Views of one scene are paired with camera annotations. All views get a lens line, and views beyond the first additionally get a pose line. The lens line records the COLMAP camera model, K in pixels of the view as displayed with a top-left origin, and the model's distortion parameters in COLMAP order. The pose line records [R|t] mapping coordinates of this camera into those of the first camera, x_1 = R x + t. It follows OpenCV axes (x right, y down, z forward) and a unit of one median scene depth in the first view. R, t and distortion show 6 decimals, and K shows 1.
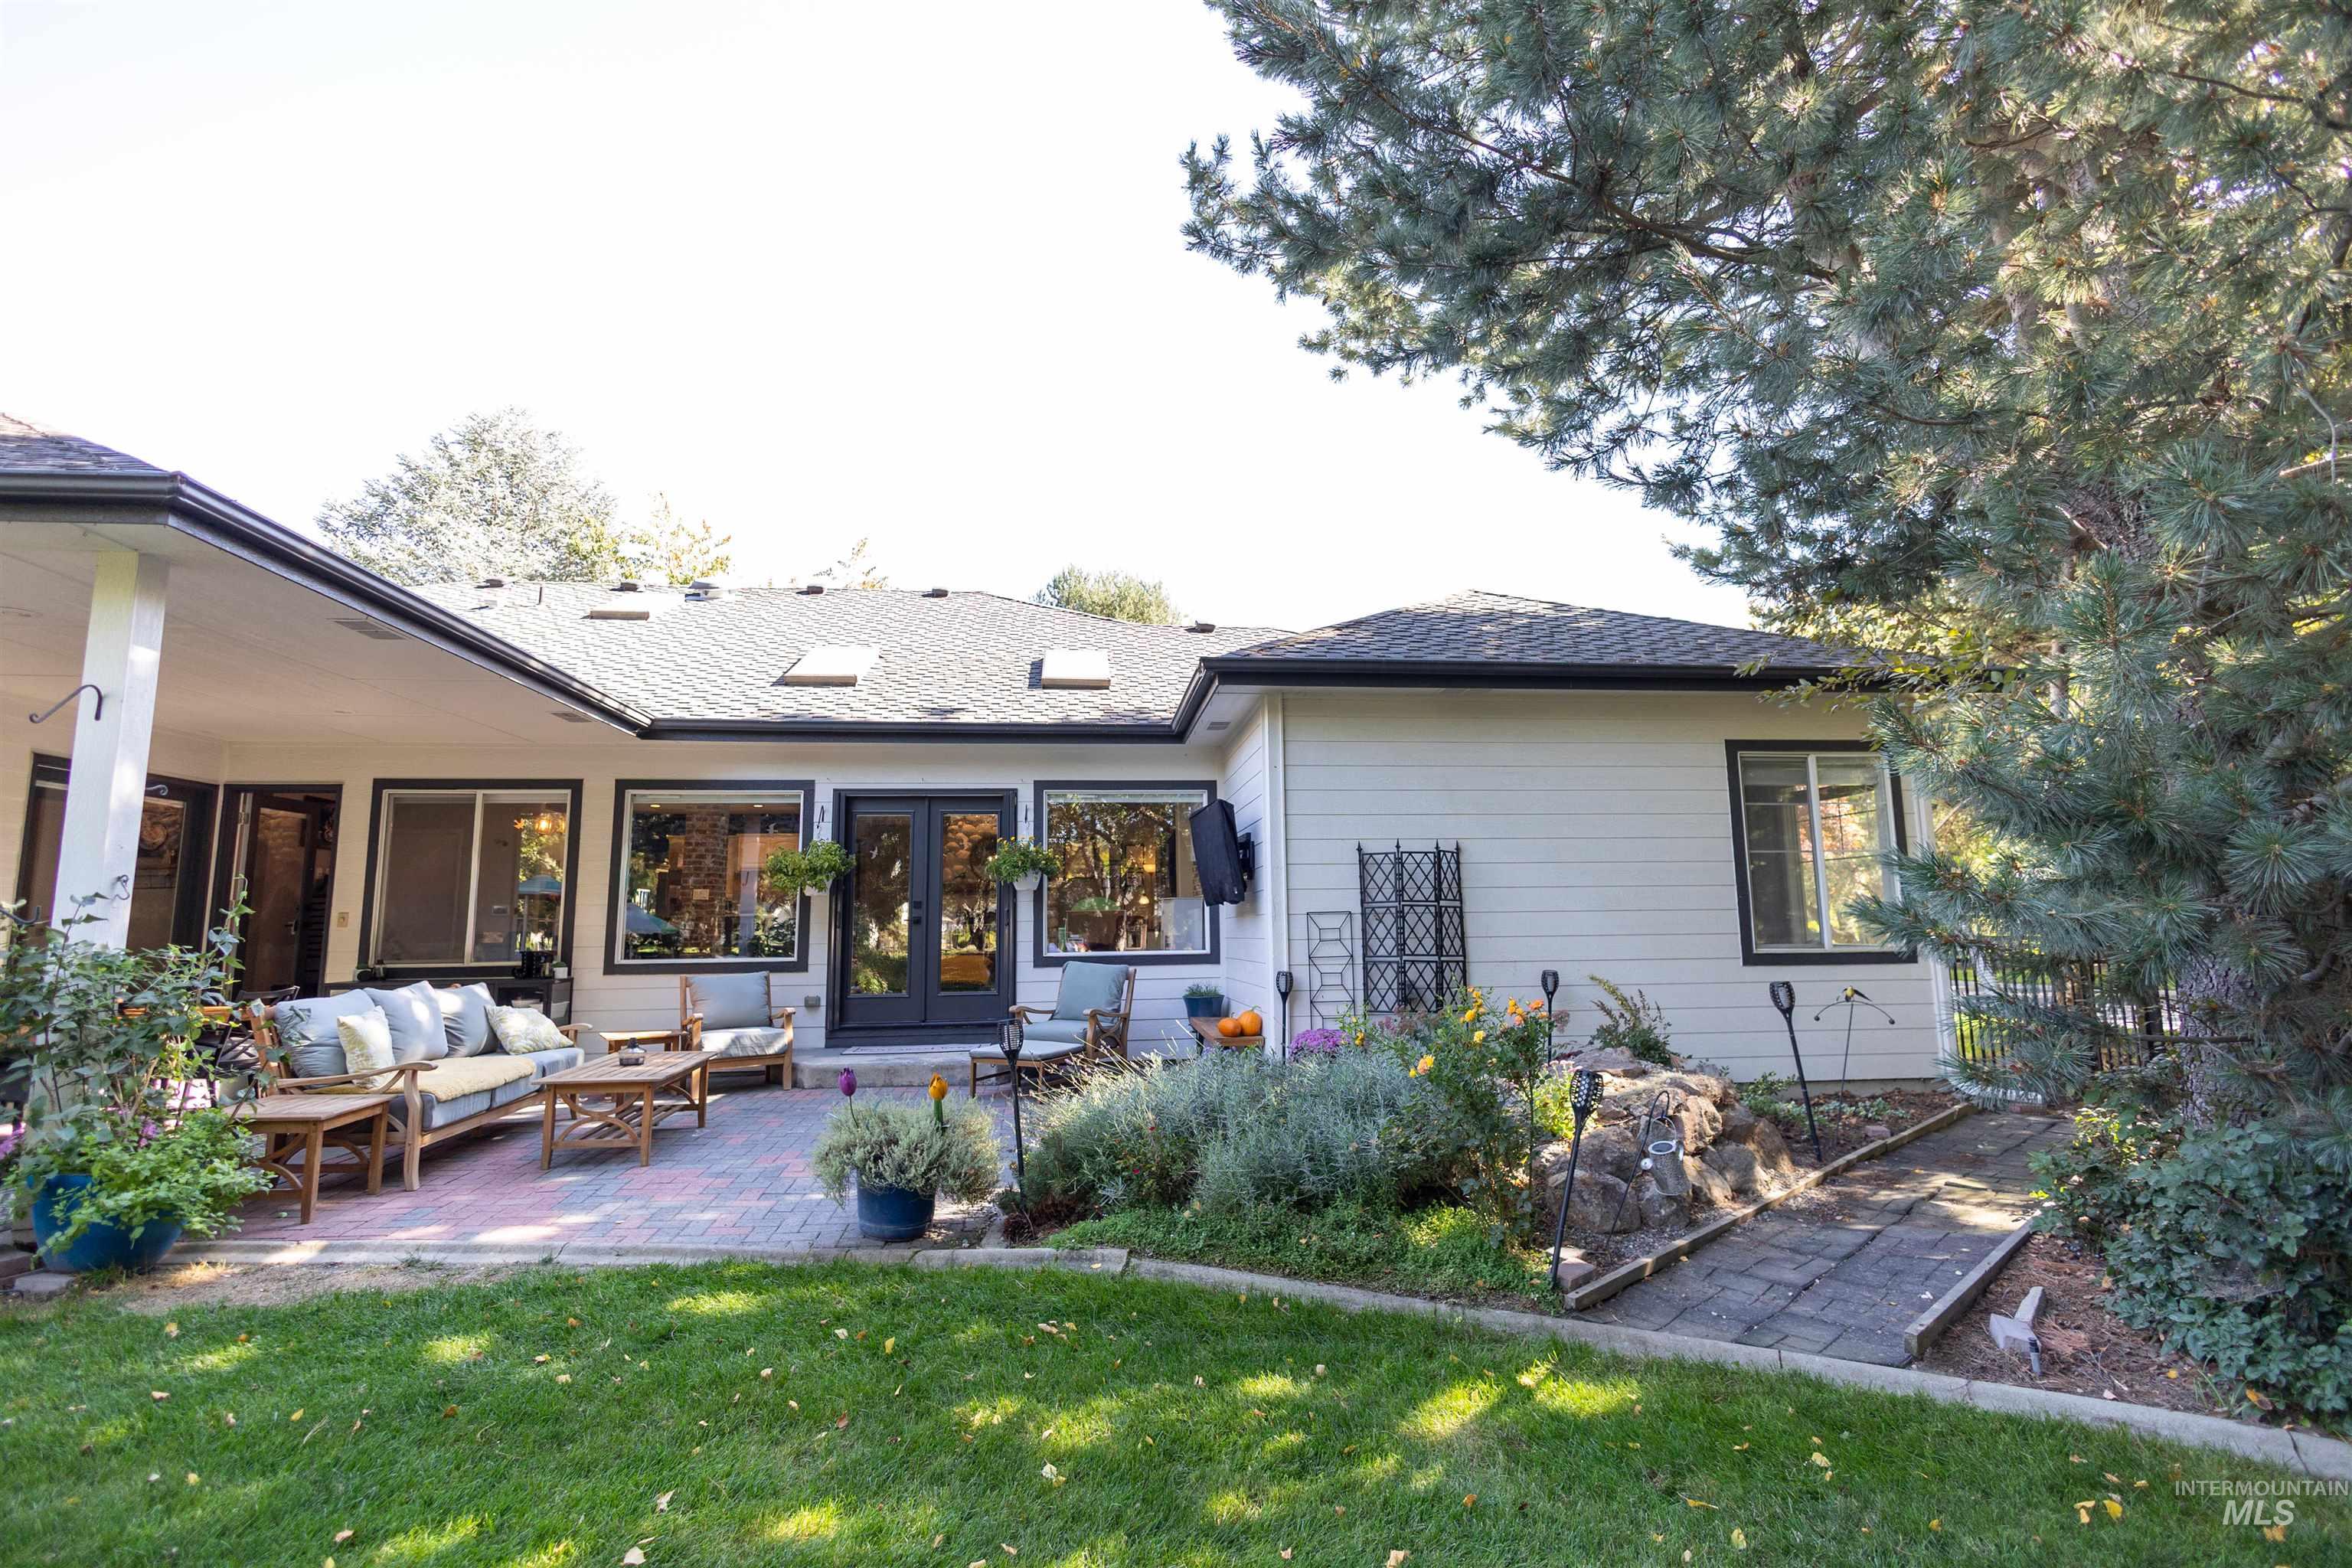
lens RADIAL K [[1084.3, 0, 1174.5], [0, 1084.3, 784.6], [0, 0, 1]] dist [0.015938, -0.003755]
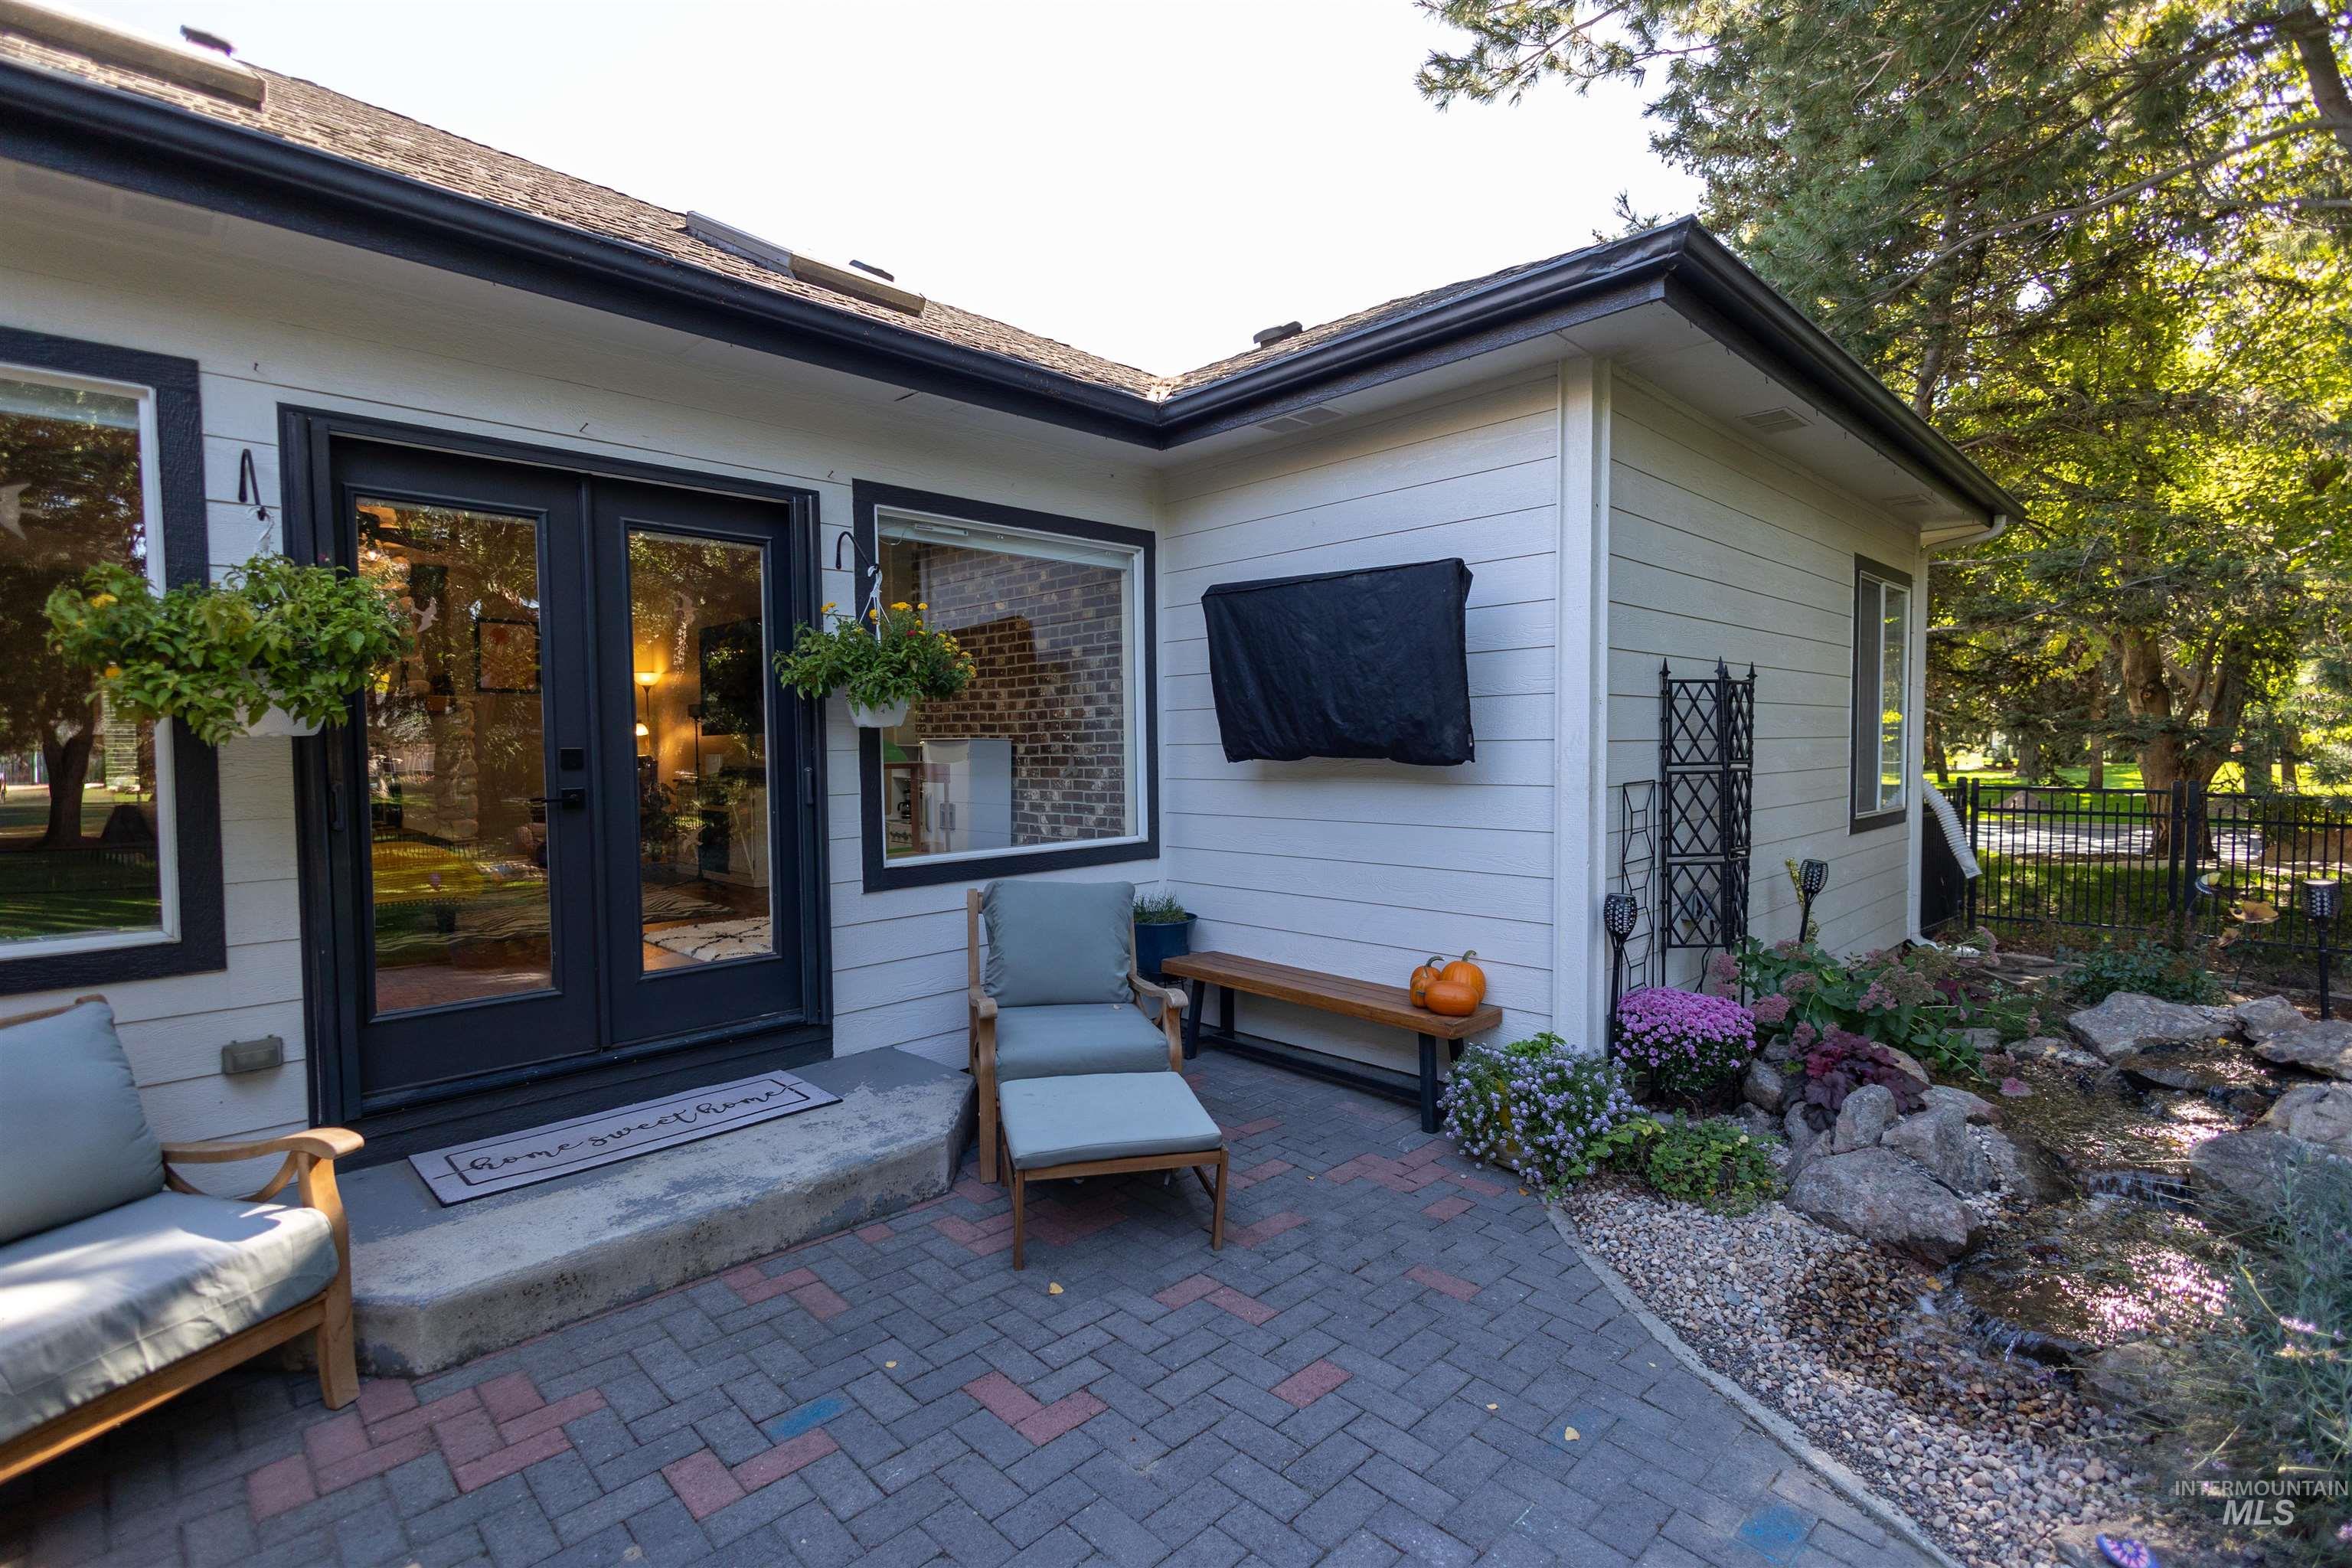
lens RADIAL K [[1084.3, 0, 1175.6], [0, 1084.3, 784.8], [0, 0, 1]] dist [0.015938, -0.003755]
pose [[0.776885, -0.021481, 0.629276, -0.321529], [-0.083271, 0.987134, 0.136501, 0.050158], [-0.624112, -0.158446, 0.765101, 0.582396]]
